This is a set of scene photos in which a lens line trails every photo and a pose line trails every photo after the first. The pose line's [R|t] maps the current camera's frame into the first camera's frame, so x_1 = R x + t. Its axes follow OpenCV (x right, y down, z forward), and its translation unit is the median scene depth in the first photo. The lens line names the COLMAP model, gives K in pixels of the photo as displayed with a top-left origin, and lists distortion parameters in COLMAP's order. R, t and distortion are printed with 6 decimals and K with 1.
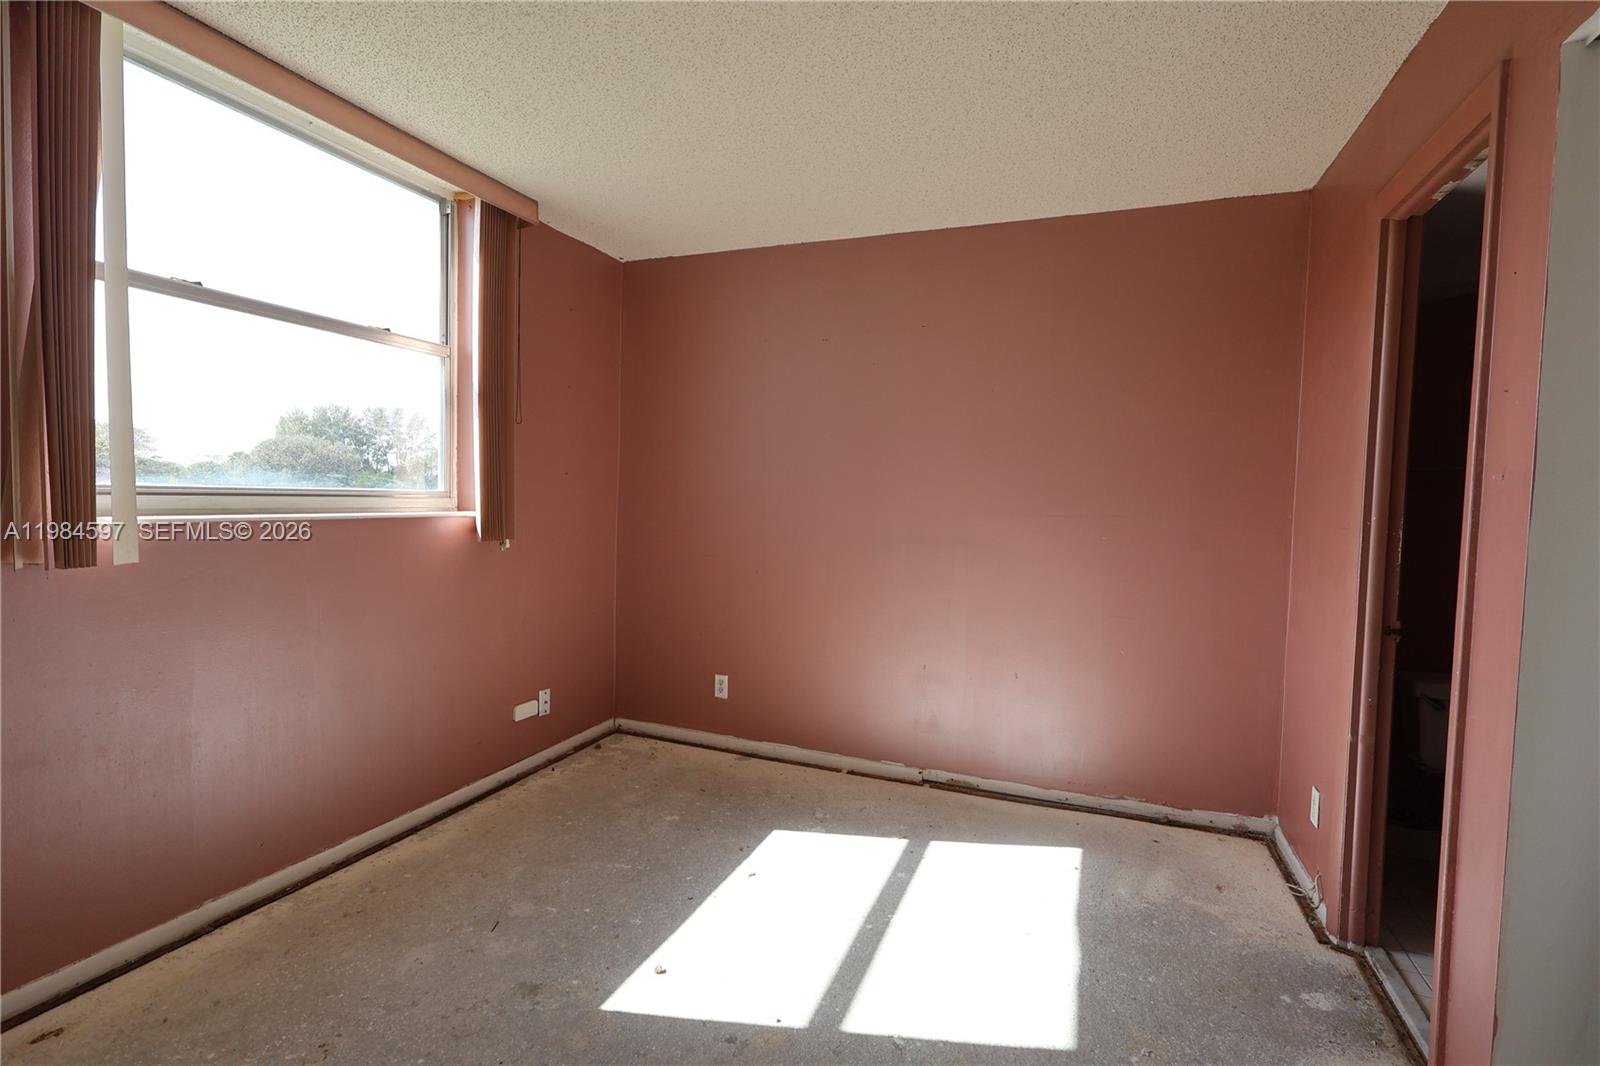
lens RADIAL K [[769.6, 0, 803.7], [0, 769.6, 533.5], [0, 0, 1]] dist [0.002231, 0.000833]
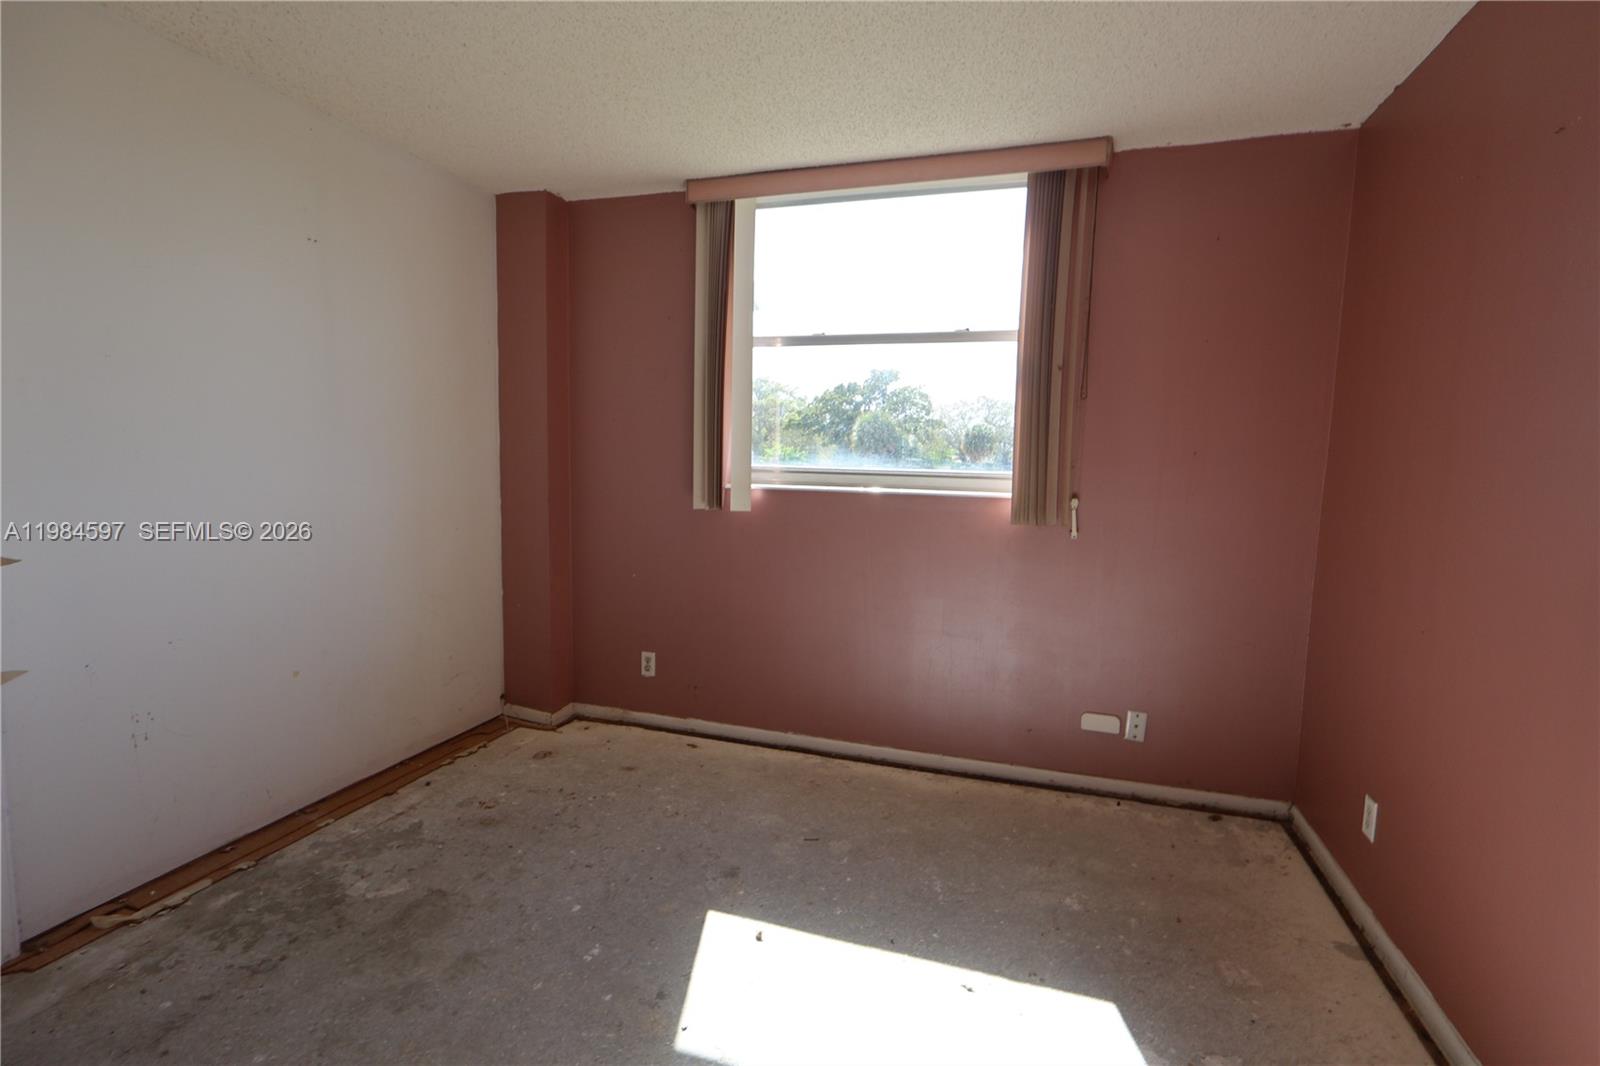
lens RADIAL K [[769.6, 0, 800.1], [0, 769.6, 529.1], [0, 0, 1]] dist [0.002231, 0.000833]
pose [[0.031014, 0.069916, -0.997071, 0.596600], [-0.071976, 0.995117, 0.067541, -0.032584], [0.996924, 0.069670, 0.035895, 0.733613]]
